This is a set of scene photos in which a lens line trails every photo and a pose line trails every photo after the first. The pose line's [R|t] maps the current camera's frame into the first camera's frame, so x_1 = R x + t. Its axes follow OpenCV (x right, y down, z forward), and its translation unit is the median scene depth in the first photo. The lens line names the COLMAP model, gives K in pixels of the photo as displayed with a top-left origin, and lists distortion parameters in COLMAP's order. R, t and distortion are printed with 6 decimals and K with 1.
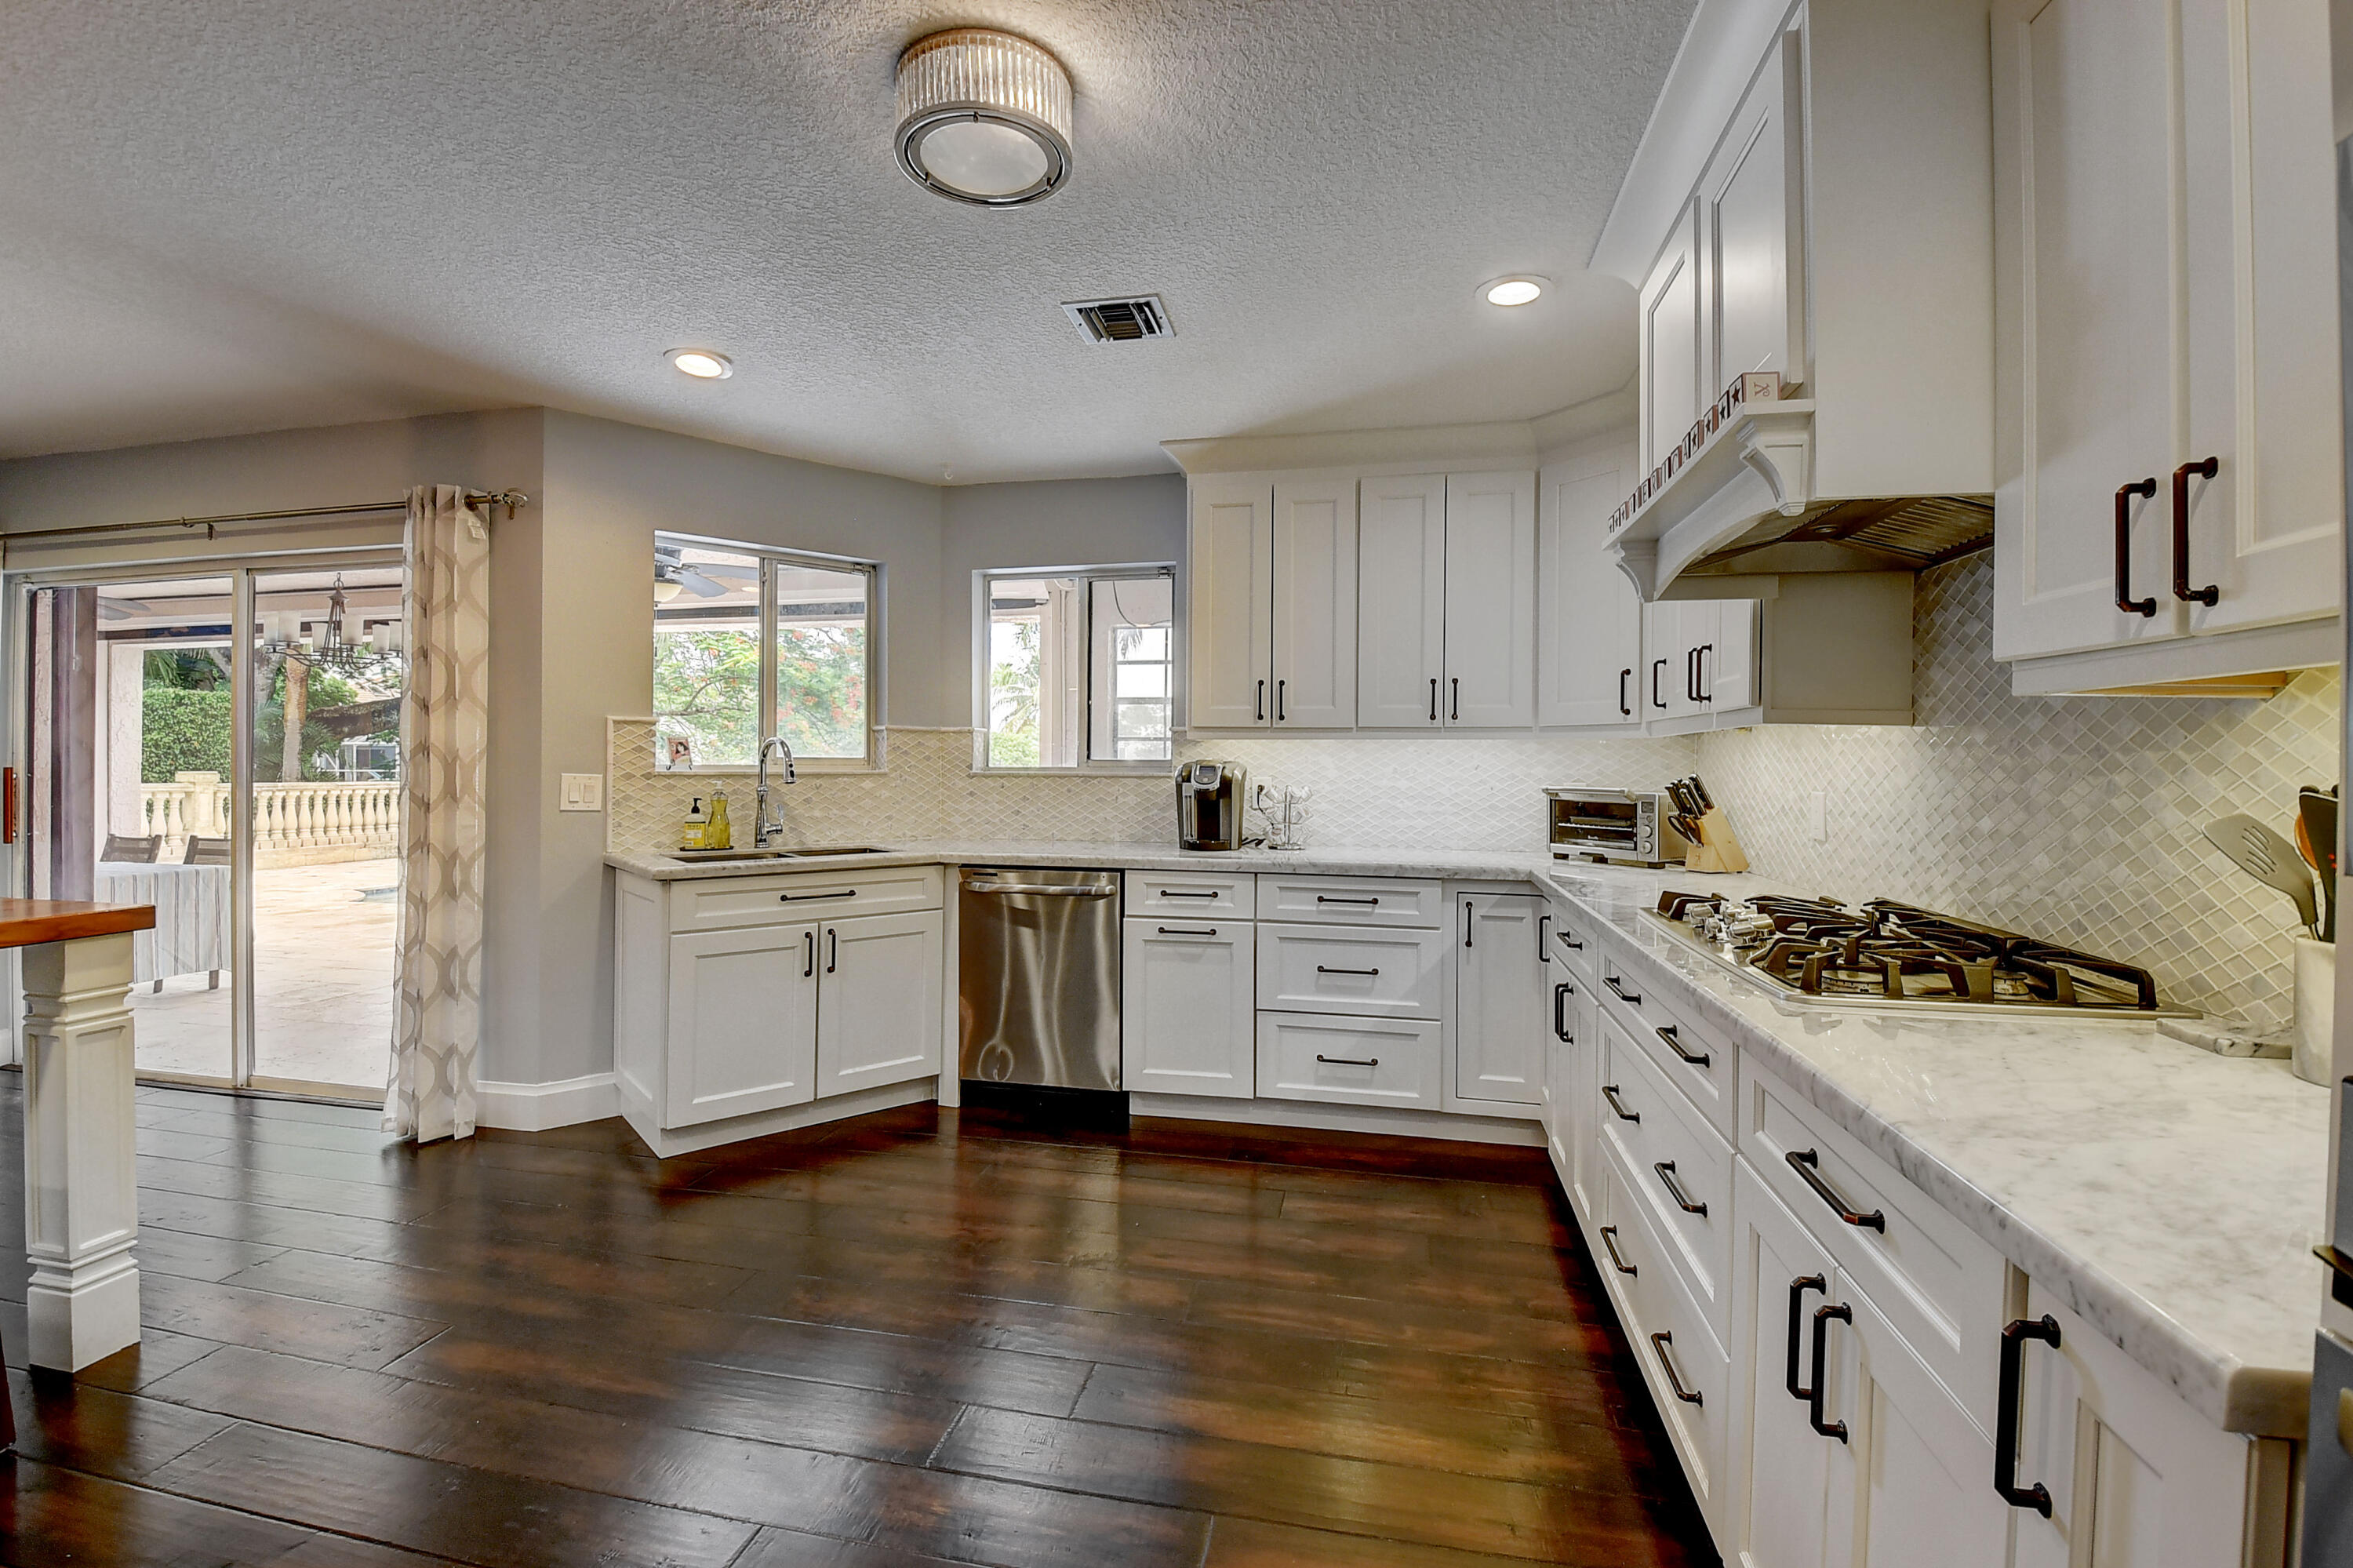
lens RADIAL K [[1030.5, 0, 1169.3], [0, 1030.5, 758.1], [0, 0, 1]] dist [0.021401, -0.029726]
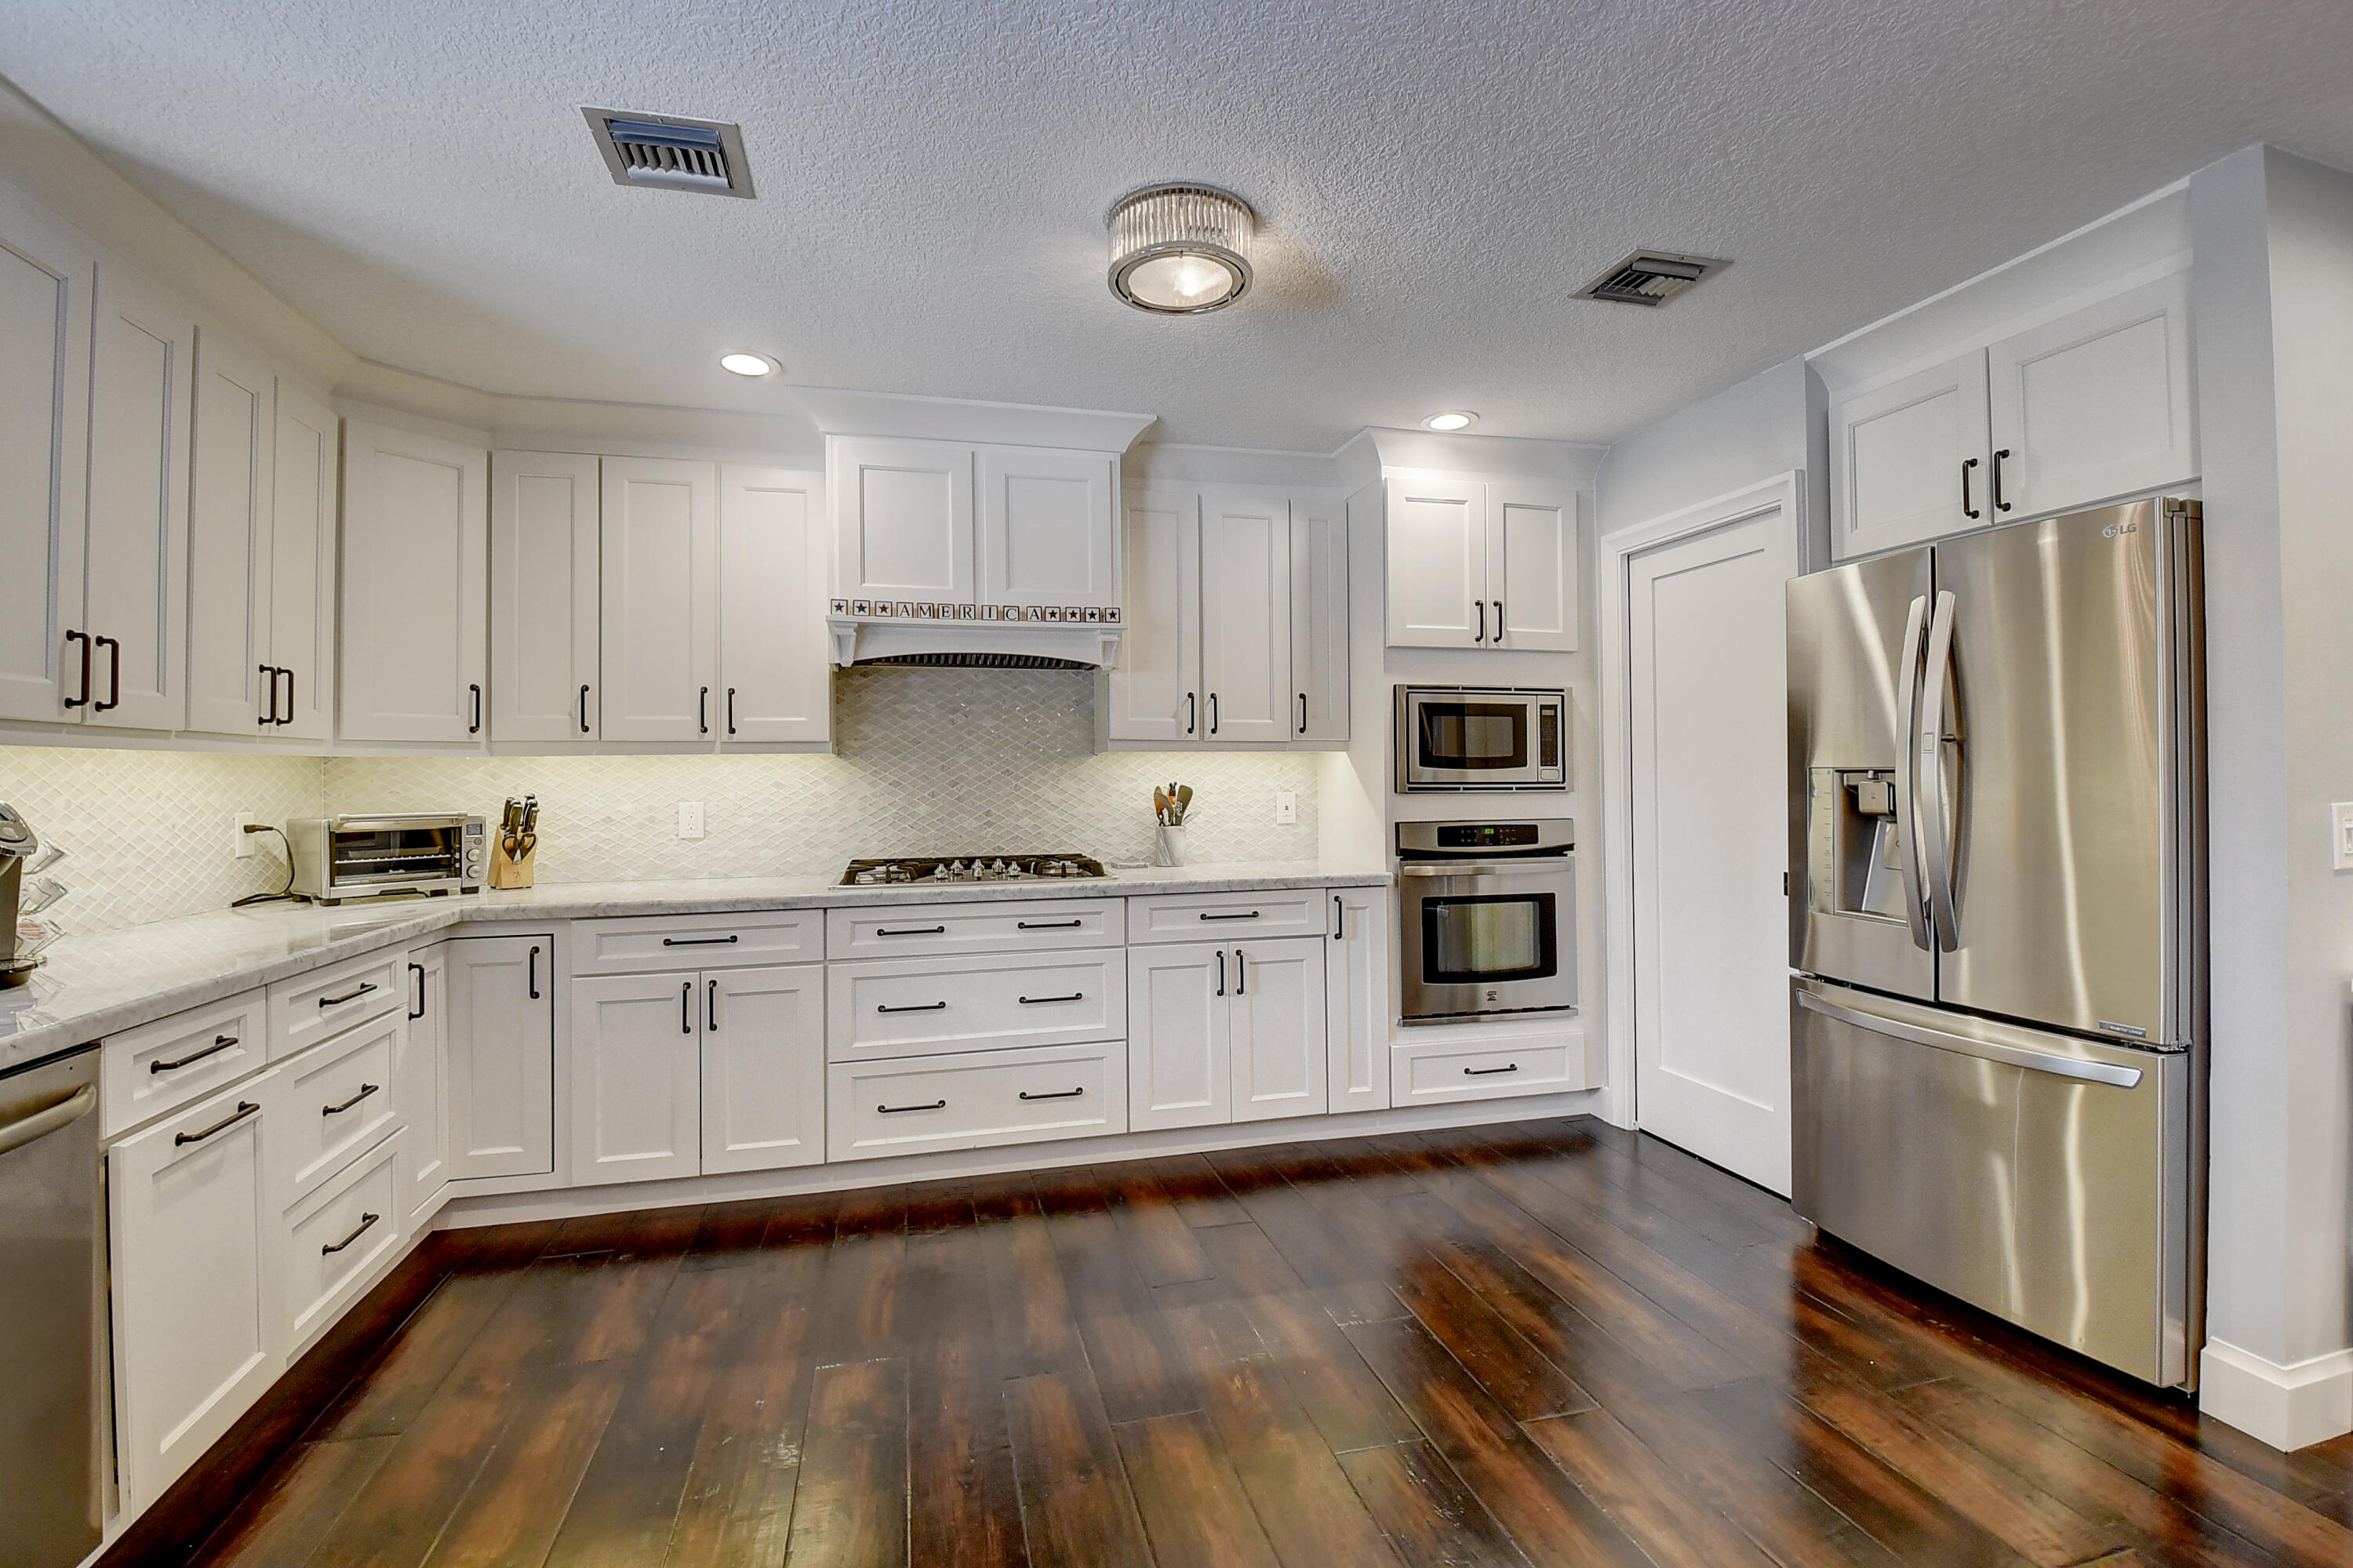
lens RADIAL K [[1037.2, 0, 1168.0], [0, 1037.2, 761.5], [0, 0, 1]] dist [0.007710, -0.022410]
pose [[-0.431767, 0.009442, 0.901936, -0.671883], [0.004791, 0.999955, -0.008175, -0.004746], [-0.901973, 0.000791, -0.431793, 0.818673]]
